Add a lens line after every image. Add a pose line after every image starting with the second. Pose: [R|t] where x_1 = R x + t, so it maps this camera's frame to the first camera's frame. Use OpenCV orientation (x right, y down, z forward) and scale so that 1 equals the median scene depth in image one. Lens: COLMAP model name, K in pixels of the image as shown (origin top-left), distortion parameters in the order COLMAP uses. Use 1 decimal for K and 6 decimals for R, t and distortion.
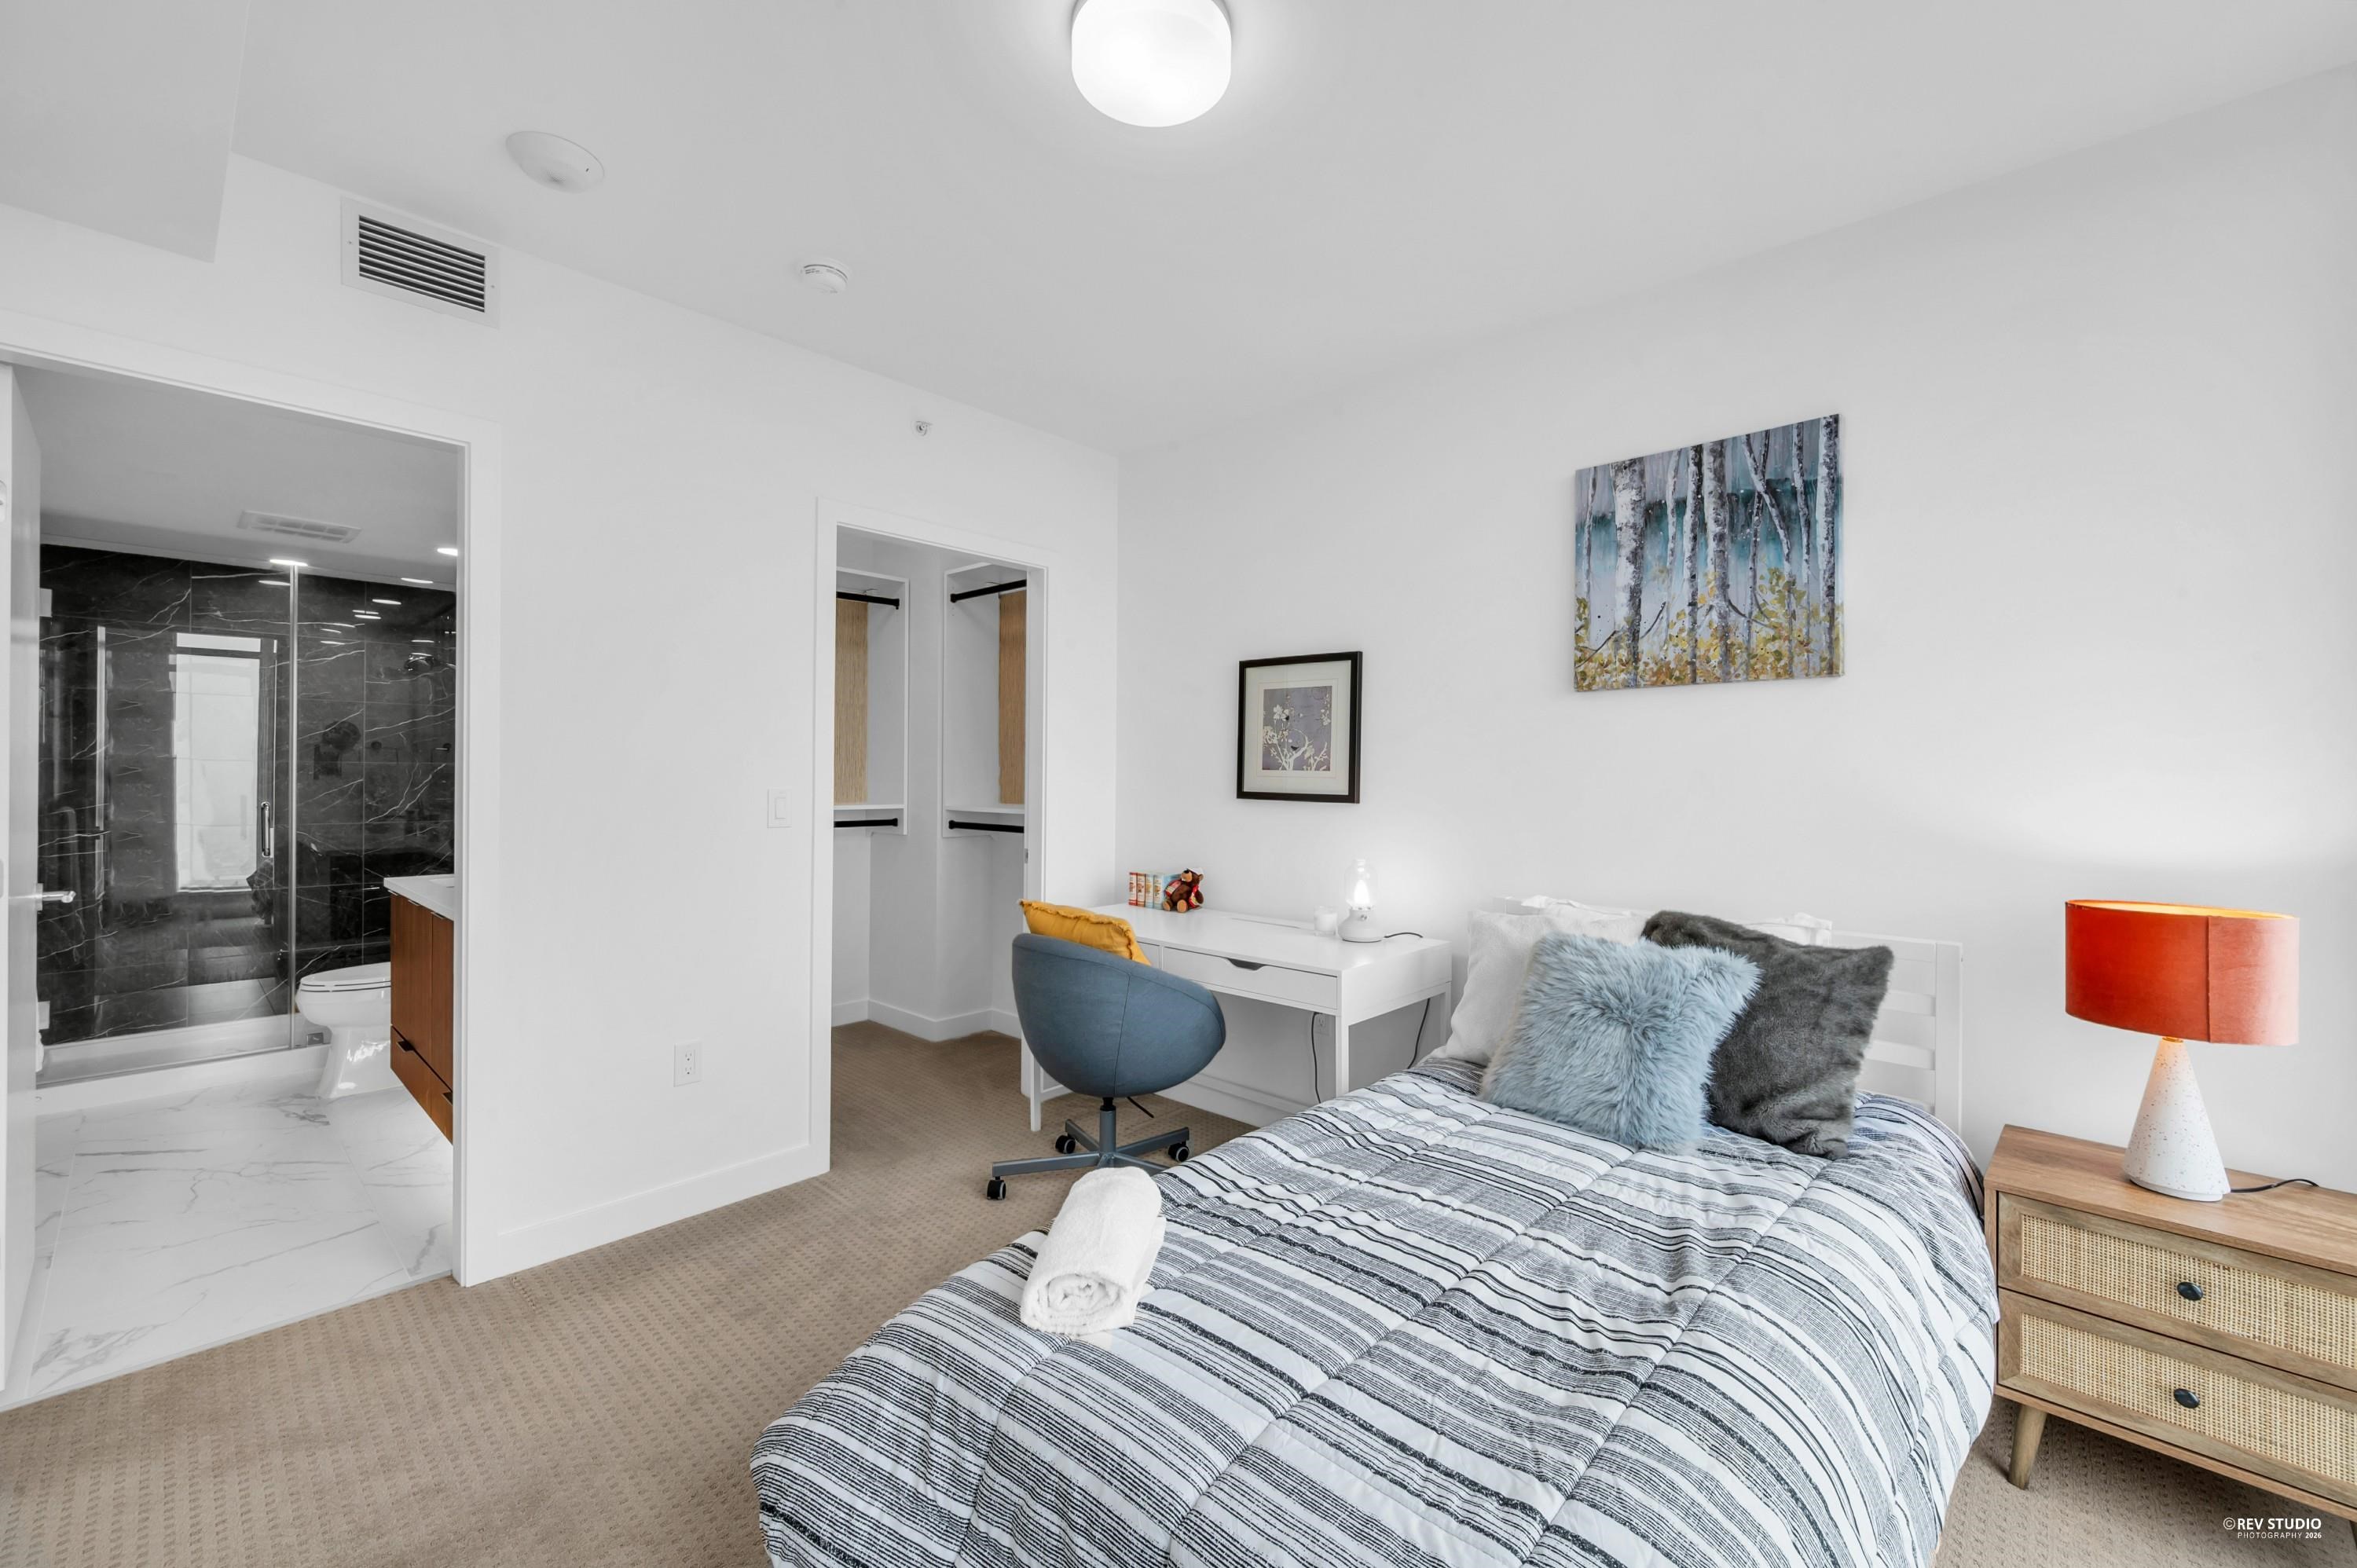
lens RADIAL K [[932.8, 0, 1183.7], [0, 932.8, 786.6], [0, 0, 1]] dist [-0.000810, 0.000198]
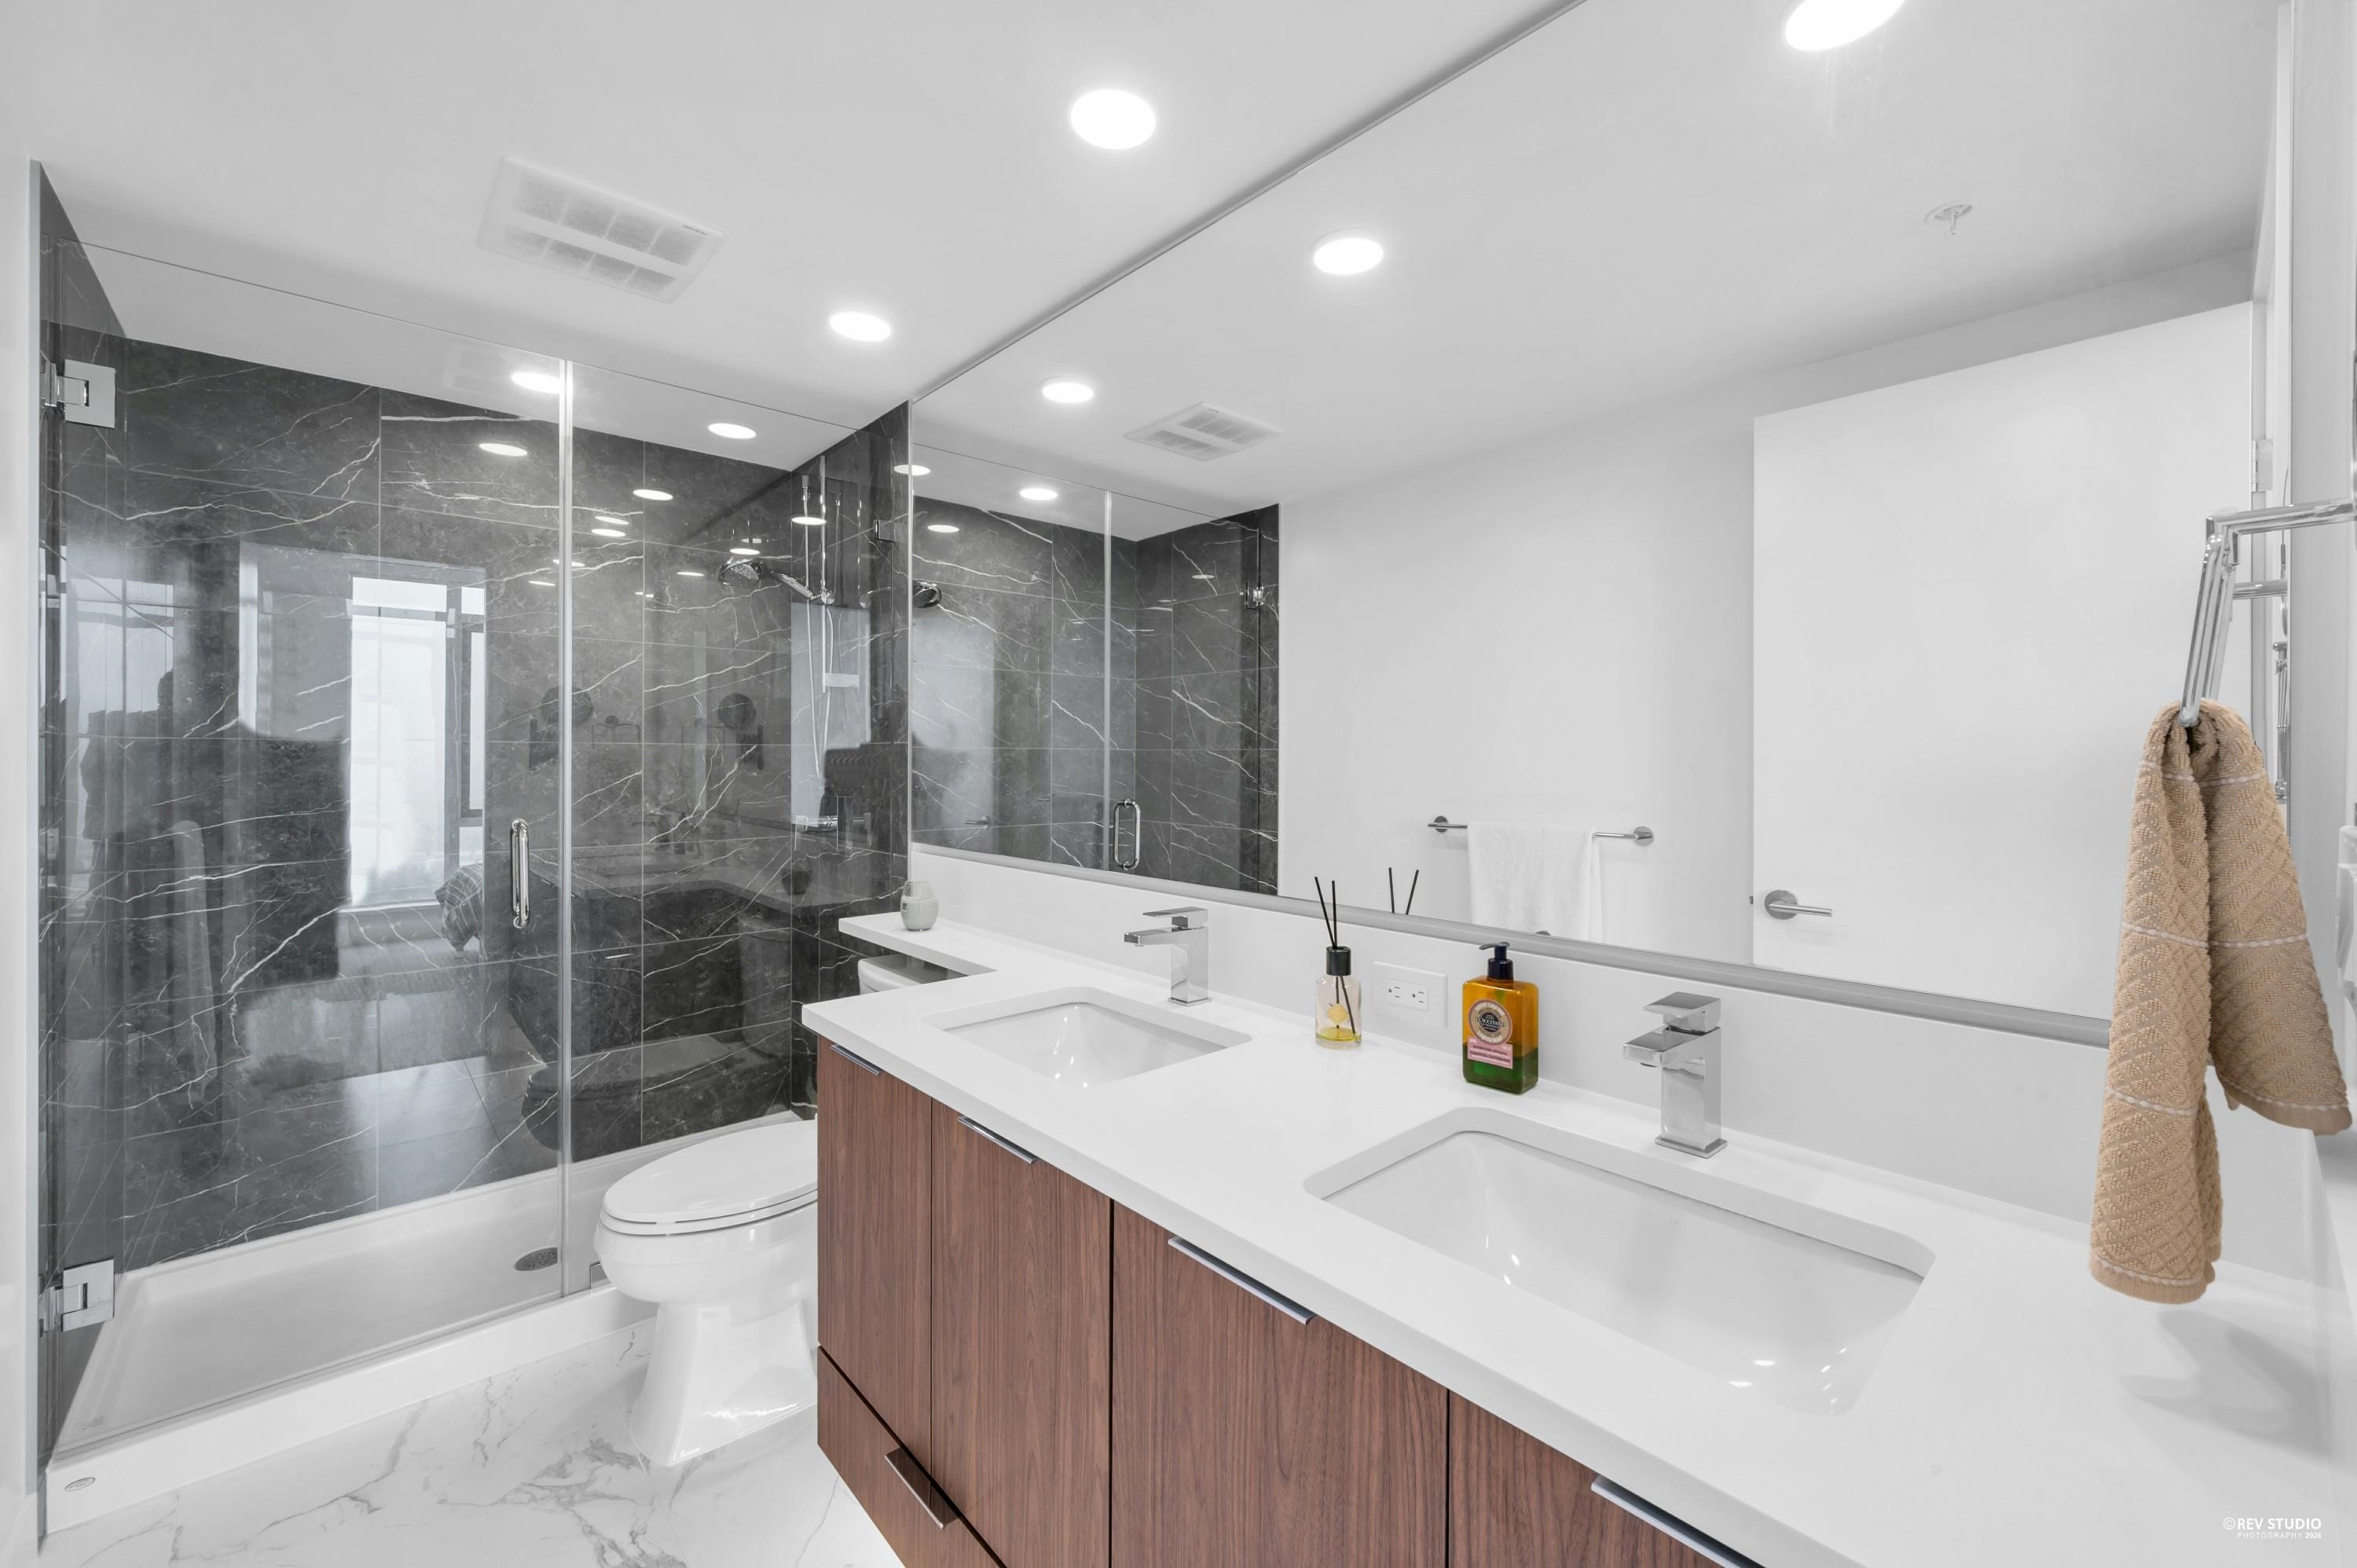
lens RADIAL K [[925.9, 0, 1184.4], [0, 925.9, 771.8], [0, 0, 1]] dist [-0.001399, 0.000206]
pose [[0.996115, -0.002858, -0.088018, -0.529492], [0.003156, 0.999990, 0.003247, -0.009579], [0.088007, -0.003512, 0.996114, 0.482311]]
